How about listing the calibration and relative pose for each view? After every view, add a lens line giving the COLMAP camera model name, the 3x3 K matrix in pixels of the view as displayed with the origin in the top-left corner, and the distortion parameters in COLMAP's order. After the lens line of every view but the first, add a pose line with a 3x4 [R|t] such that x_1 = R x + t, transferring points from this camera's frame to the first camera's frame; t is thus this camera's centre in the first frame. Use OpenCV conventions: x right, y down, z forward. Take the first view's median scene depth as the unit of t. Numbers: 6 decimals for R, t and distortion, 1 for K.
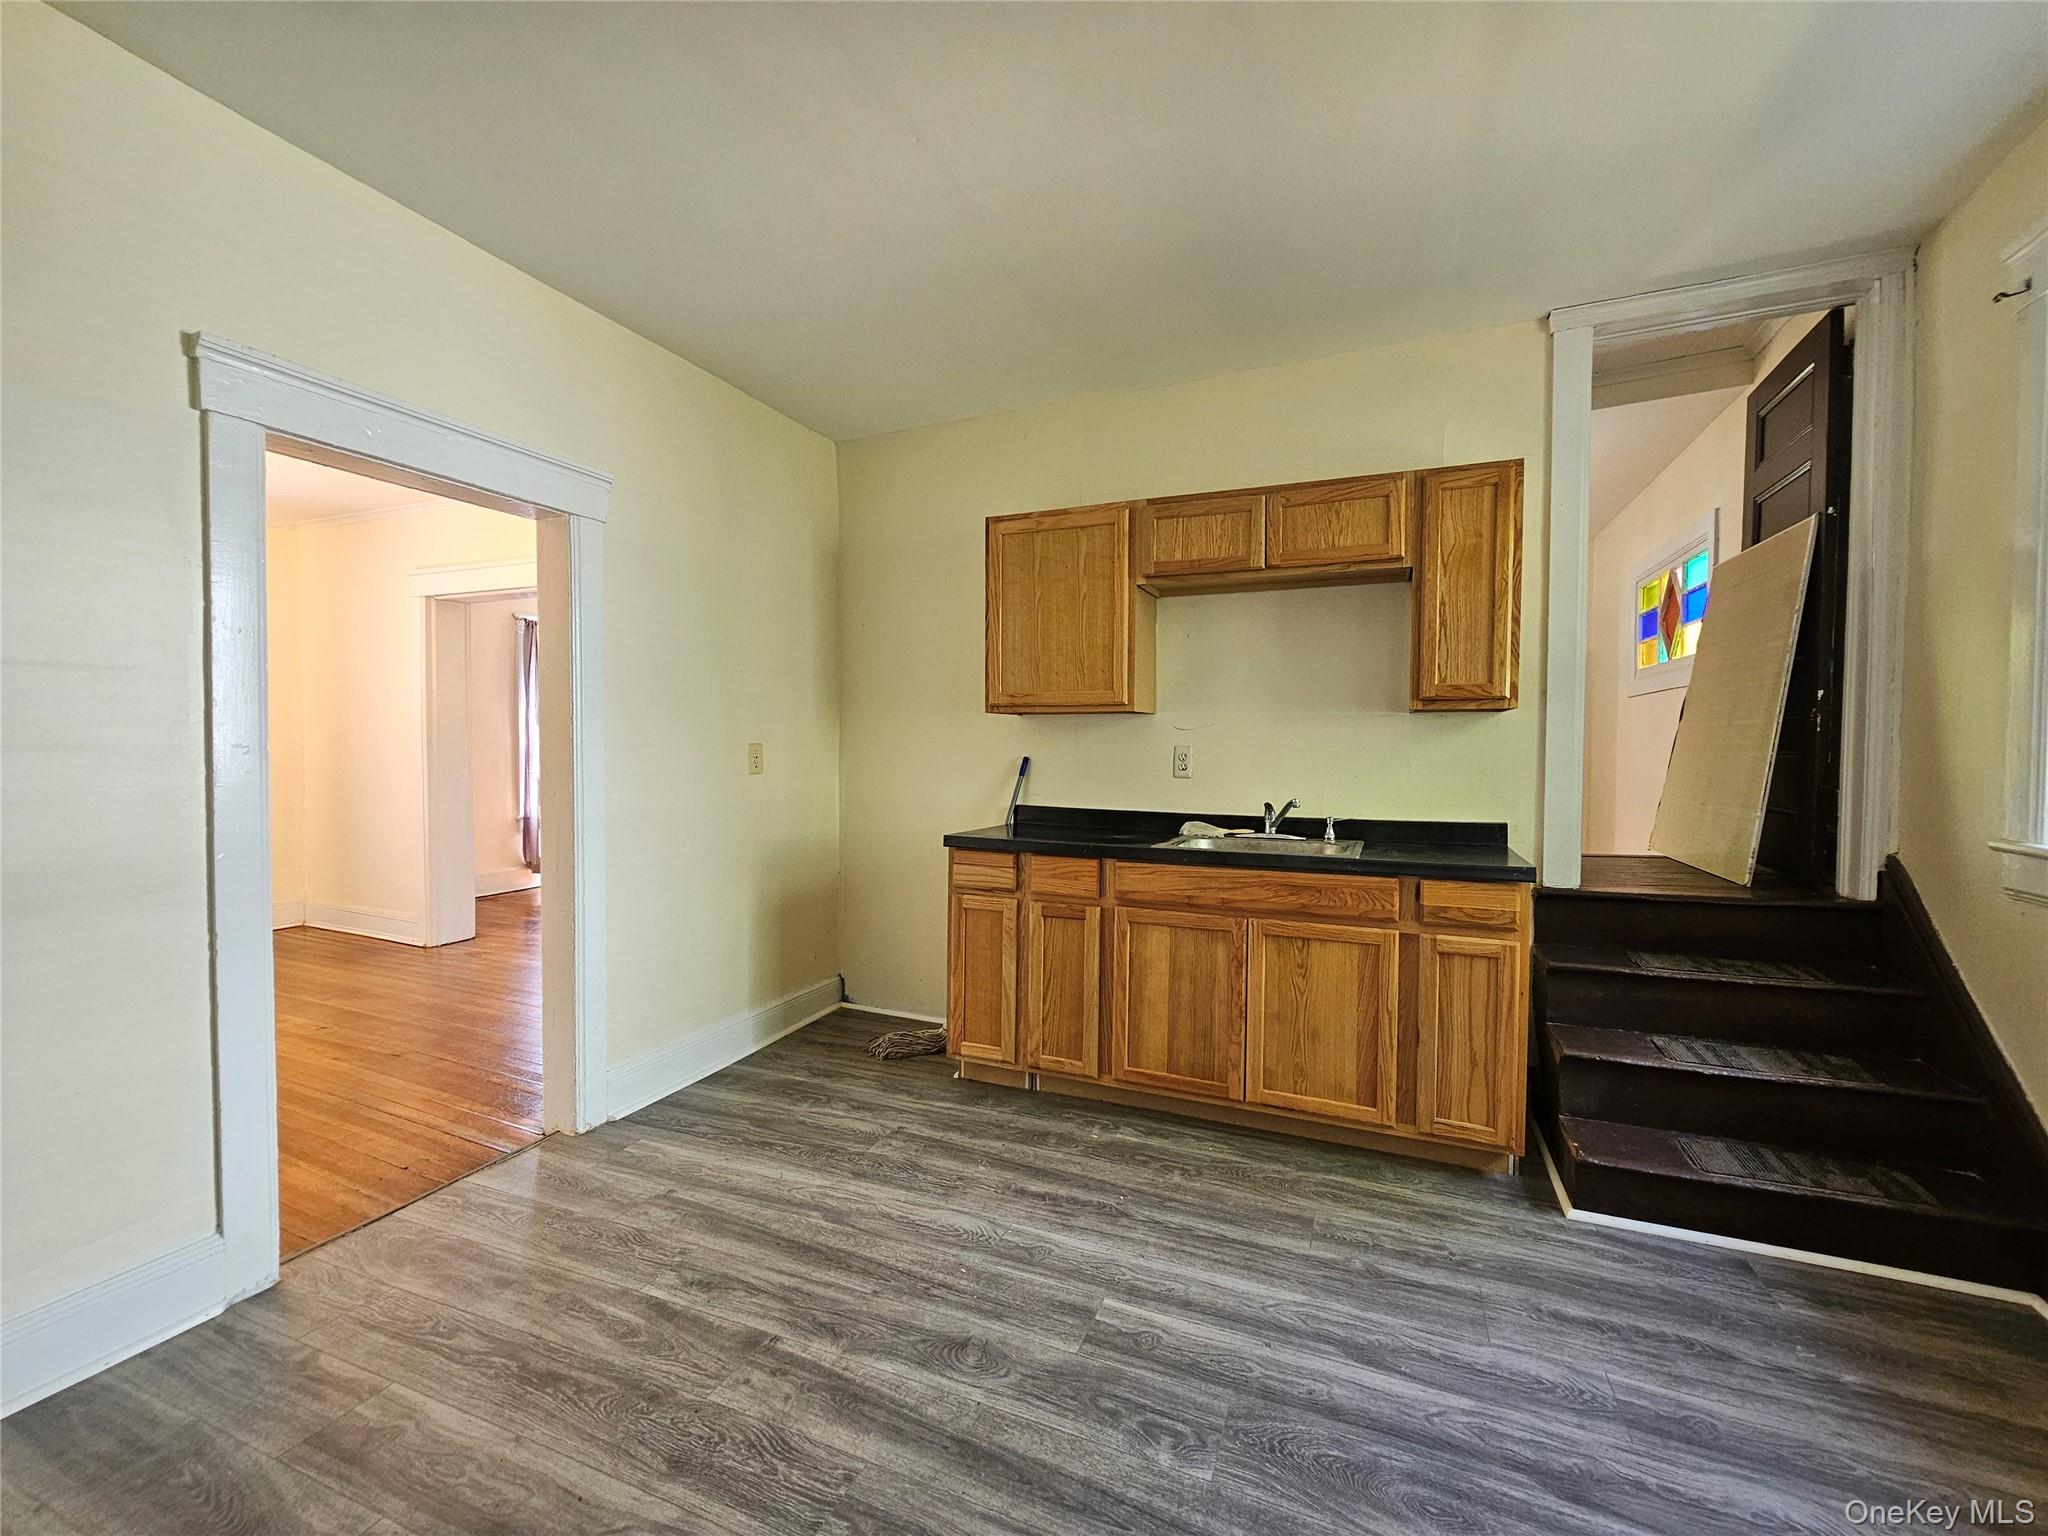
lens RADIAL K [[839.7, 0, 1029.8], [0, 839.7, 764.2], [0, 0, 1]] dist [-0.001346, 0.000877]
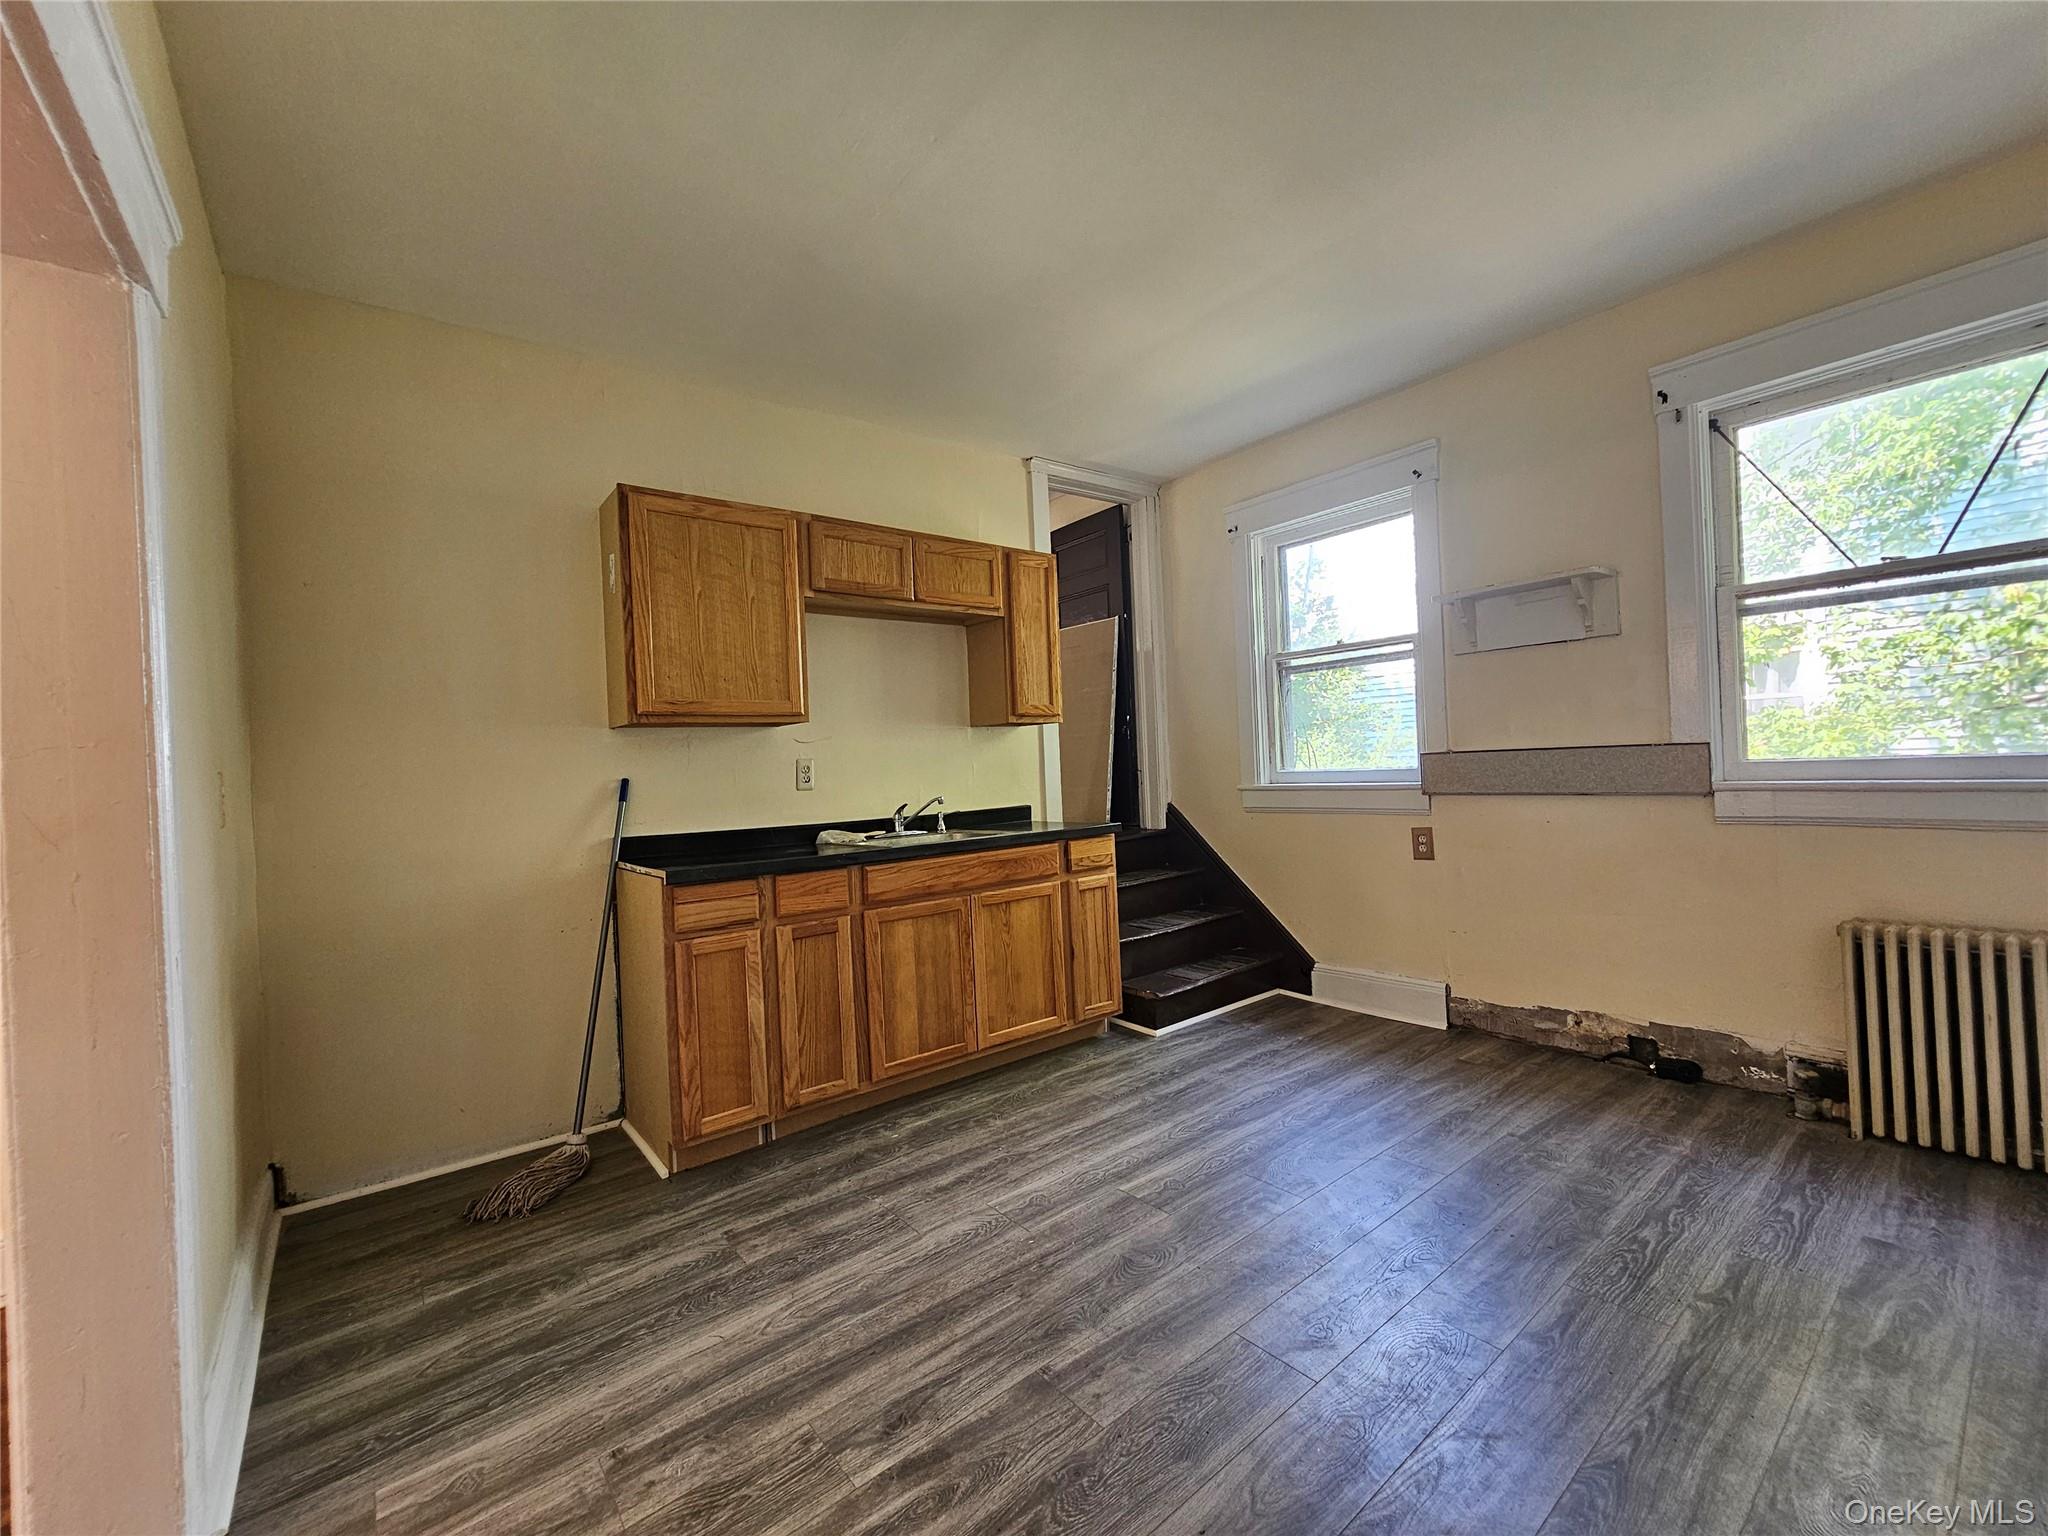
lens RADIAL K [[839.7, 0, 1031.6], [0, 839.7, 761.6], [0, 0, 1]] dist [-0.001346, 0.000877]
pose [[0.472779, -0.023265, 0.880874, -0.761815], [0.065517, 0.997813, -0.008811, 0.011652], [-0.878742, 0.061878, 0.473269, 0.361410]]
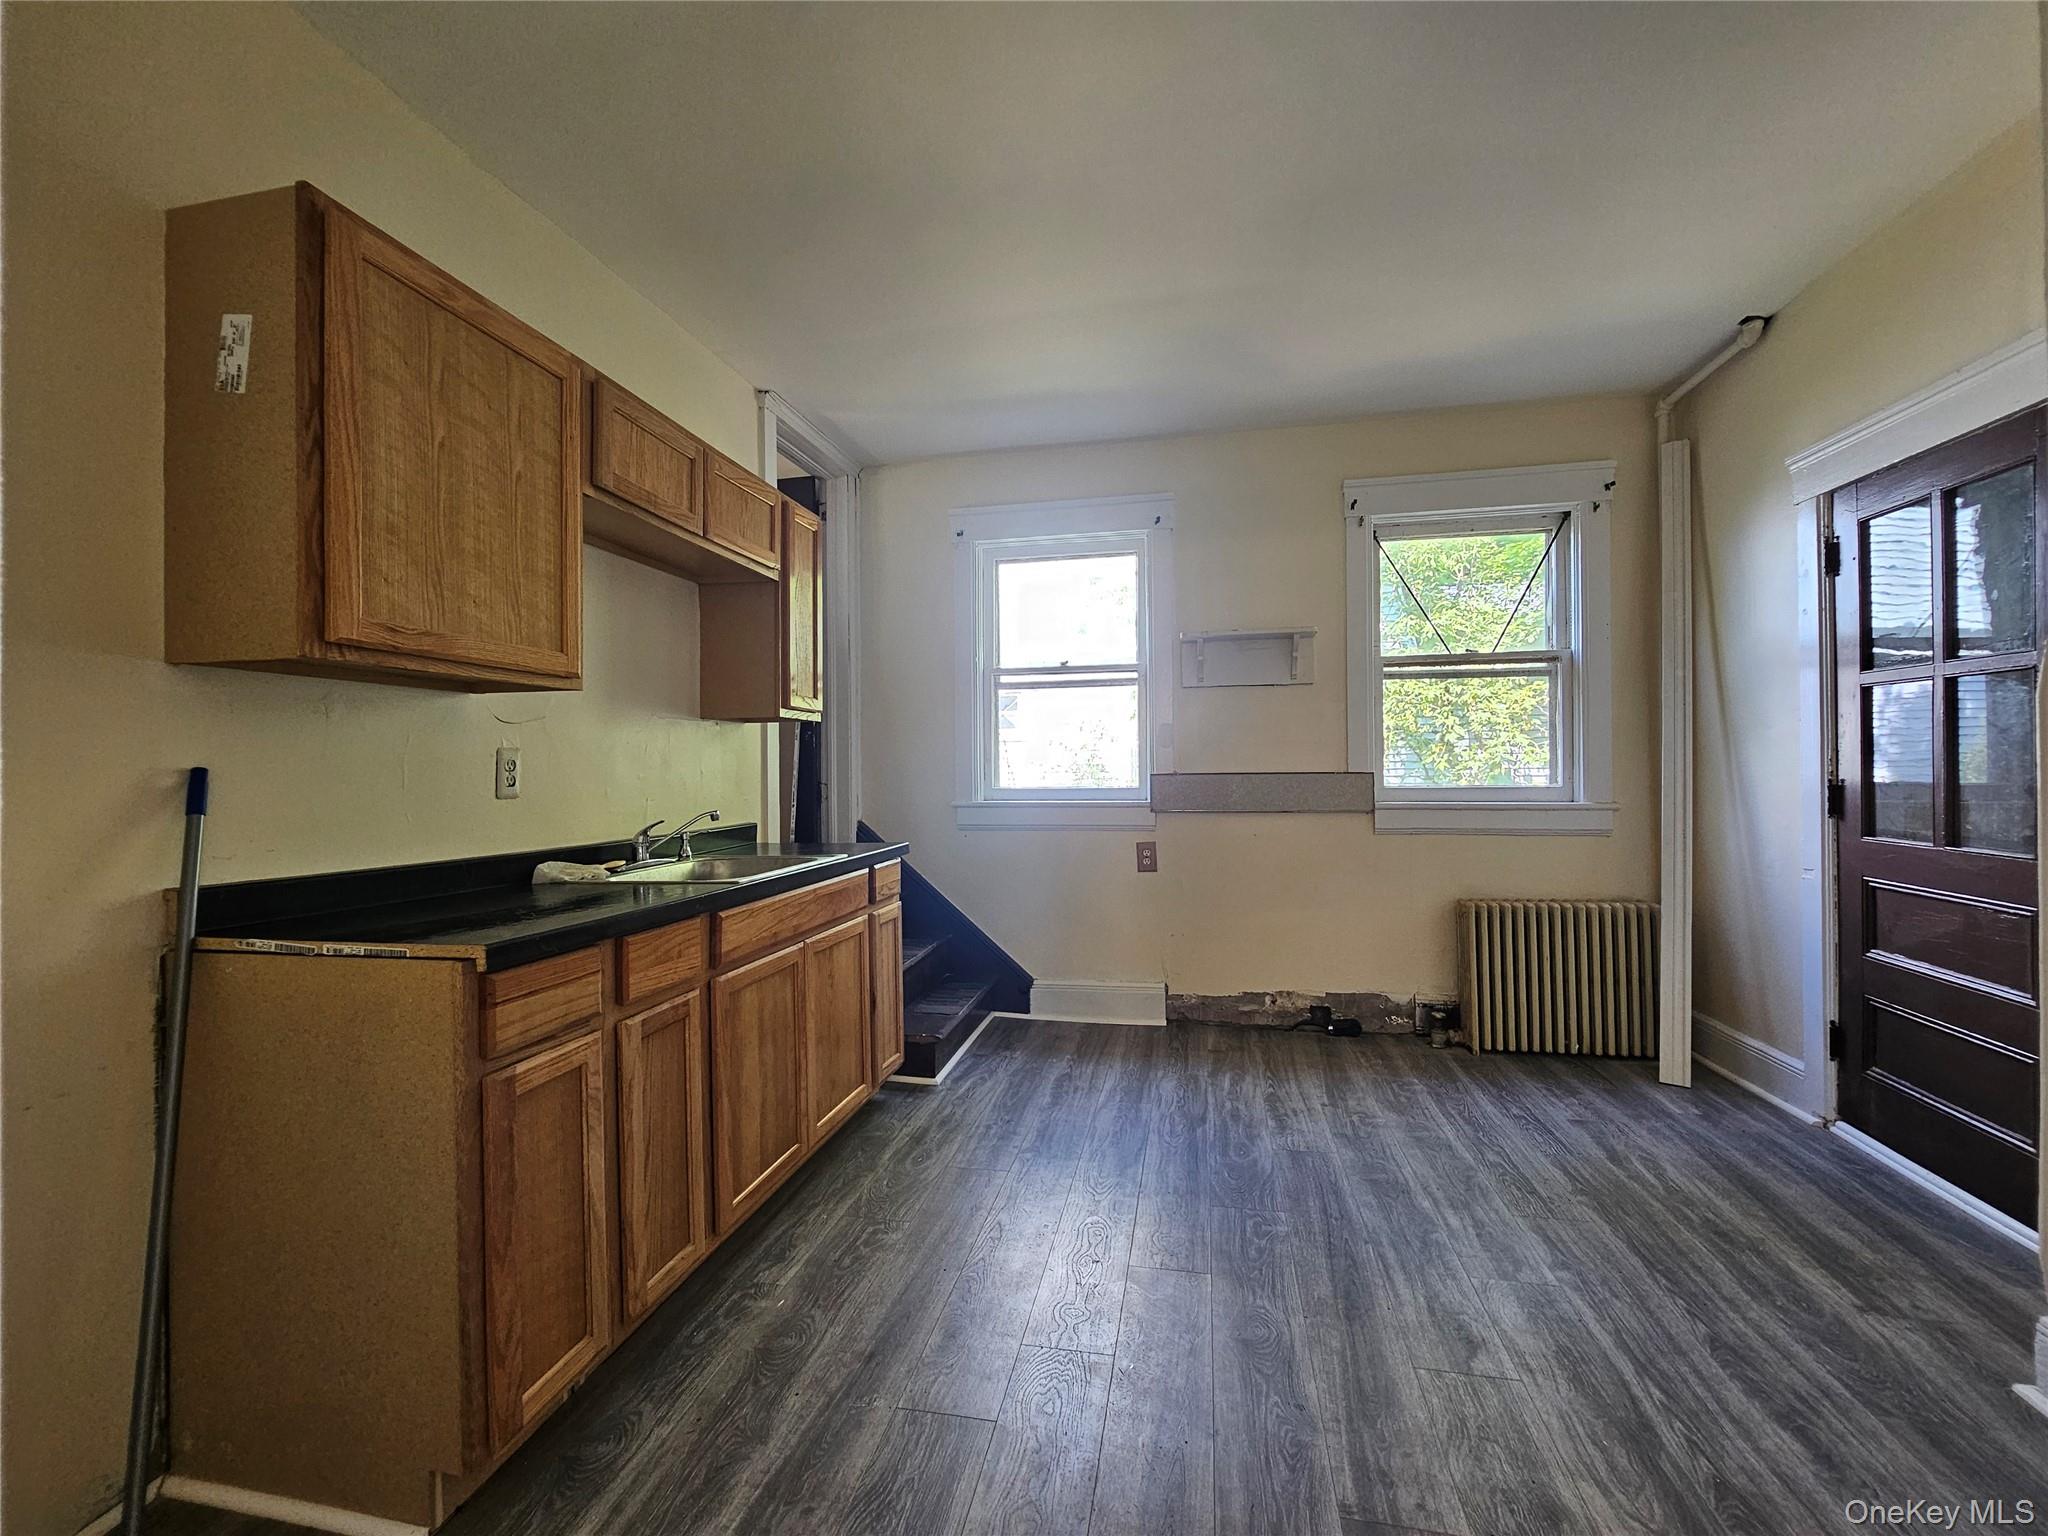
lens RADIAL K [[839.7, 0, 1032.3], [0, 839.7, 763.4], [0, 0, 1]] dist [-0.001346, 0.000877]
pose [[-0.196350, 0.003948, 0.980526, -0.678663], [0.028625, 0.999589, 0.001708, 0.000188], [-0.980116, 0.028402, -0.196382, 0.960647]]
